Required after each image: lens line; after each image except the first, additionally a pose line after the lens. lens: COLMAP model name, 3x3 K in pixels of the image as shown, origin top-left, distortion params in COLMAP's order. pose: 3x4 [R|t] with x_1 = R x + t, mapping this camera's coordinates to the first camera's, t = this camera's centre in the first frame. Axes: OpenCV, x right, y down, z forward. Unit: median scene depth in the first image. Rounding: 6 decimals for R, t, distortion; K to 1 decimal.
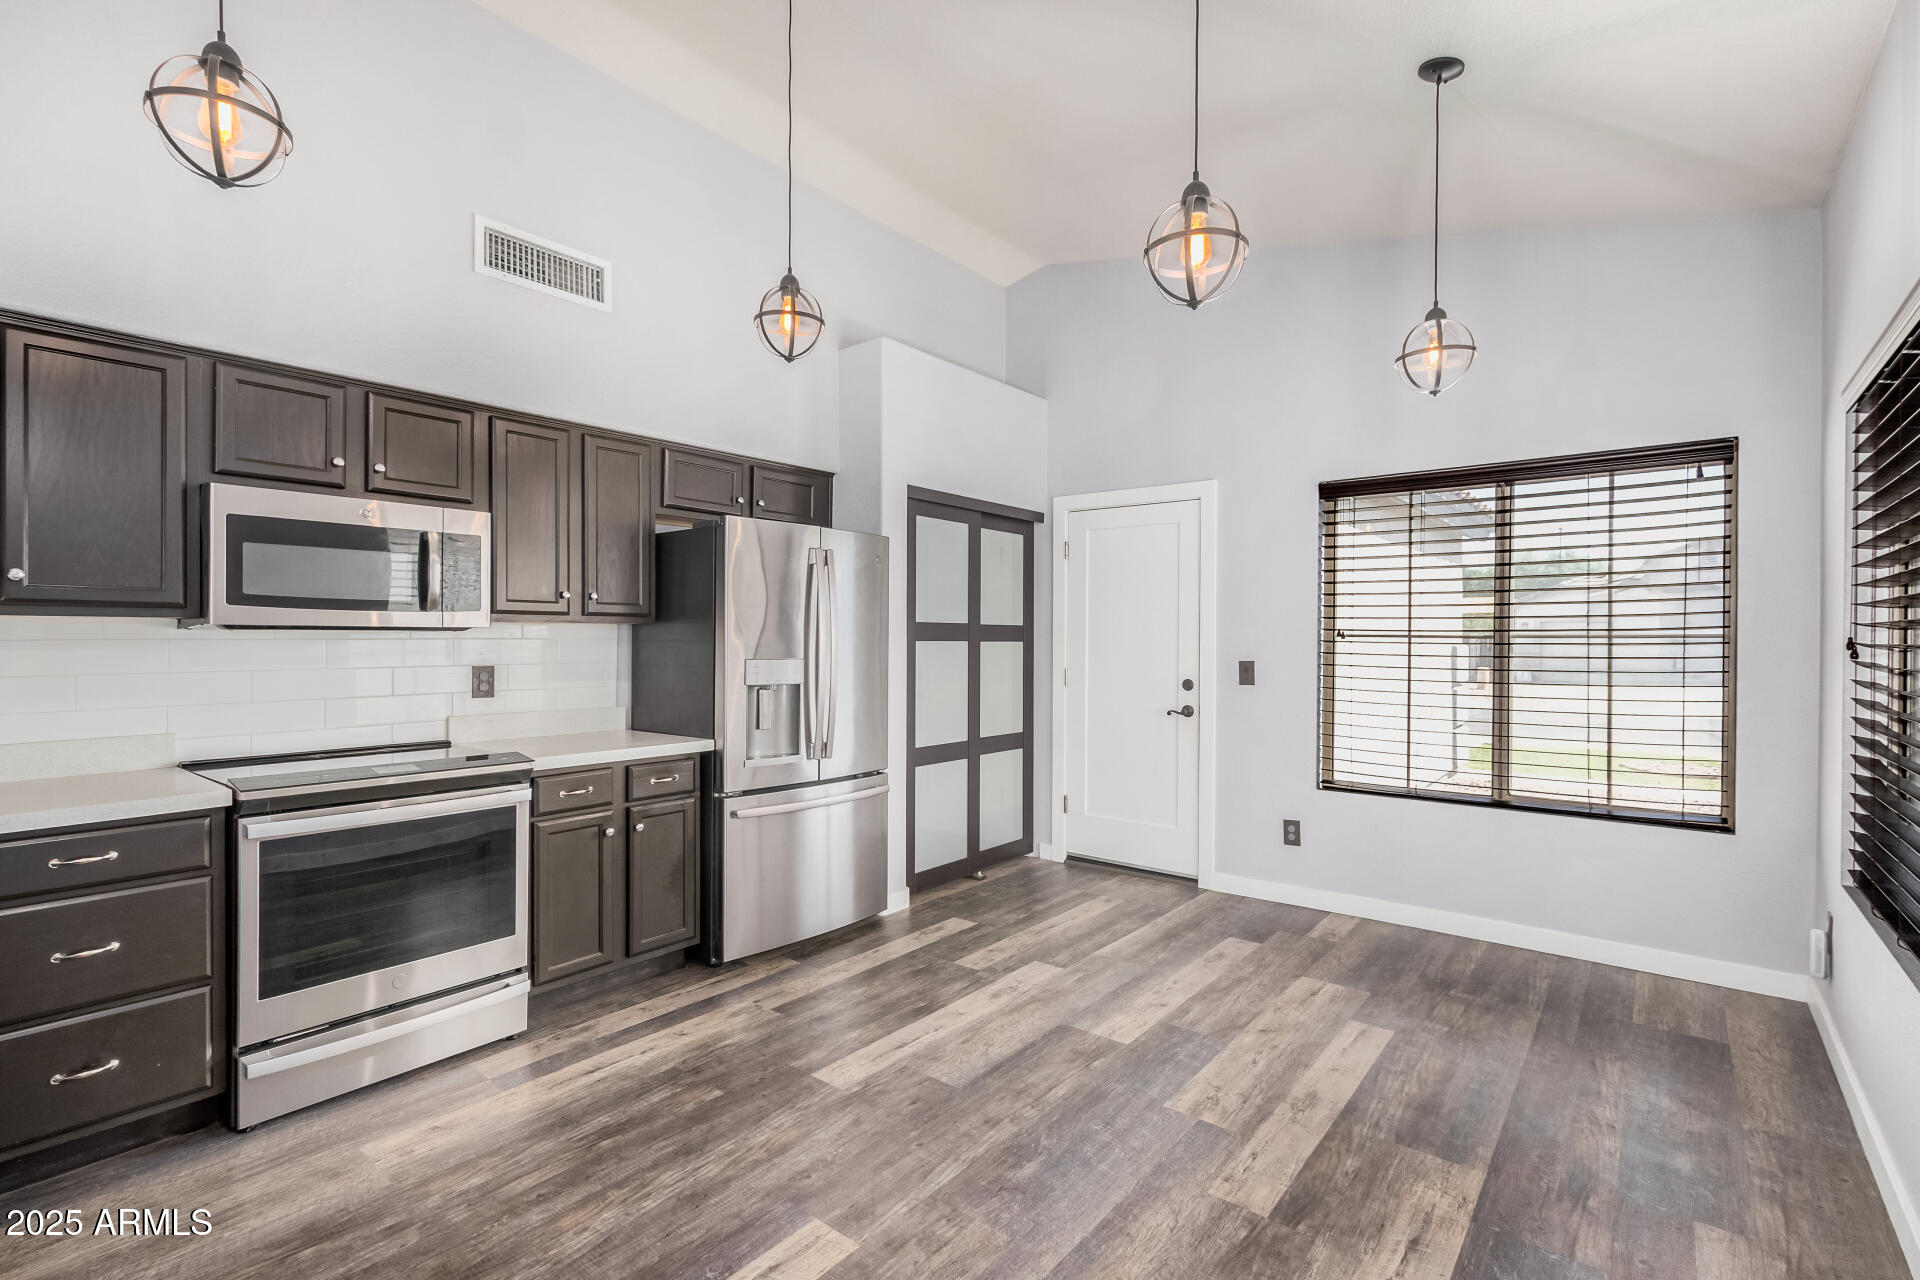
lens RADIAL K [[883.6, 0, 954.3], [0, 883.6, 643.4], [0, 0, 1]] dist [0.001407, -0.002059]
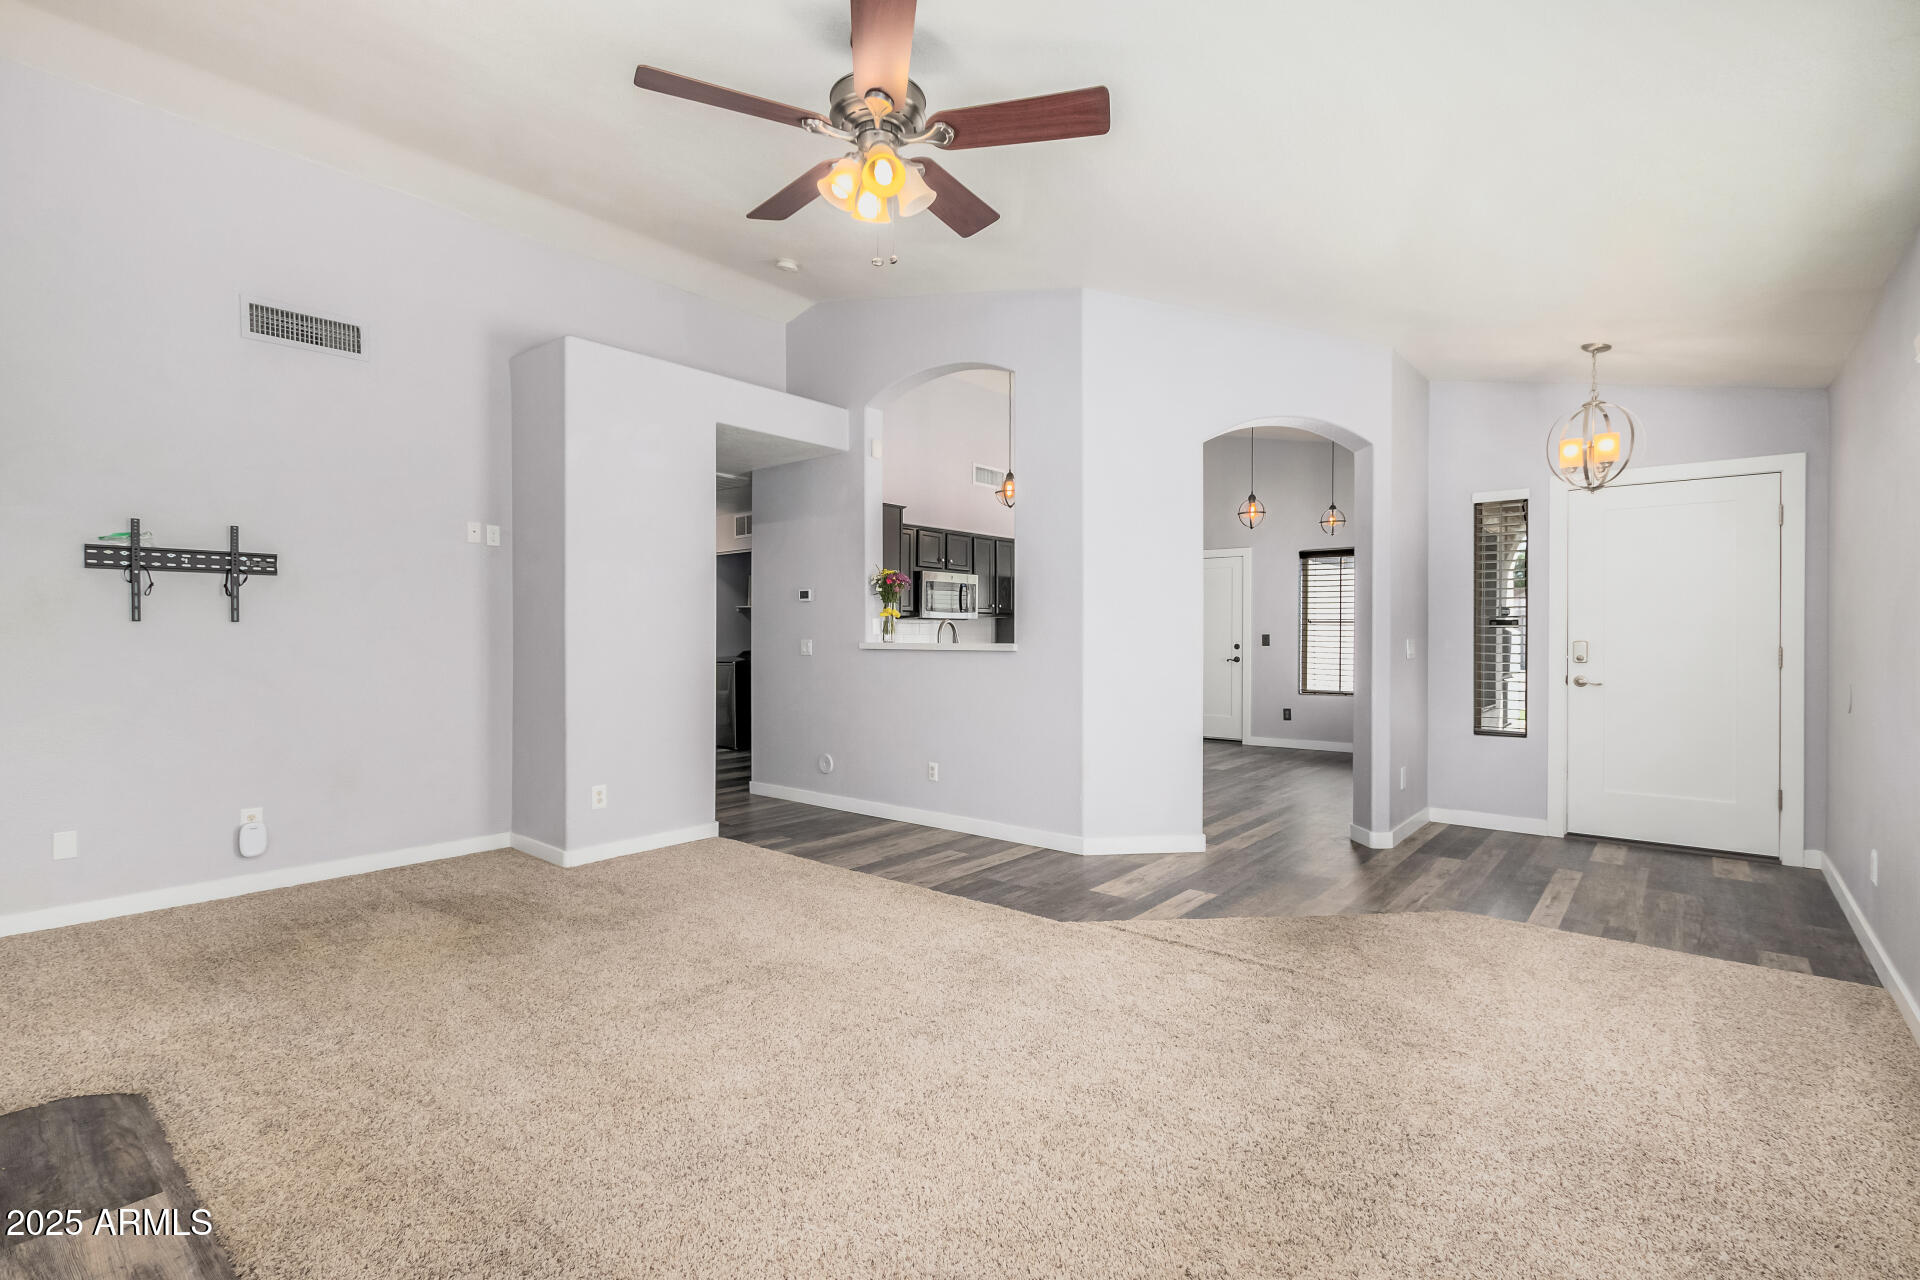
lens RADIAL K [[883.6, 0, 967.7], [0, 883.6, 641.5], [0, 0, 1]] dist [0.001407, -0.002059]
pose [[0.999986, -0.002696, -0.004531, -0.388050], [0.002709, 0.999992, 0.002800, 0.030607], [0.004523, -0.002812, 0.999986, -1.163438]]
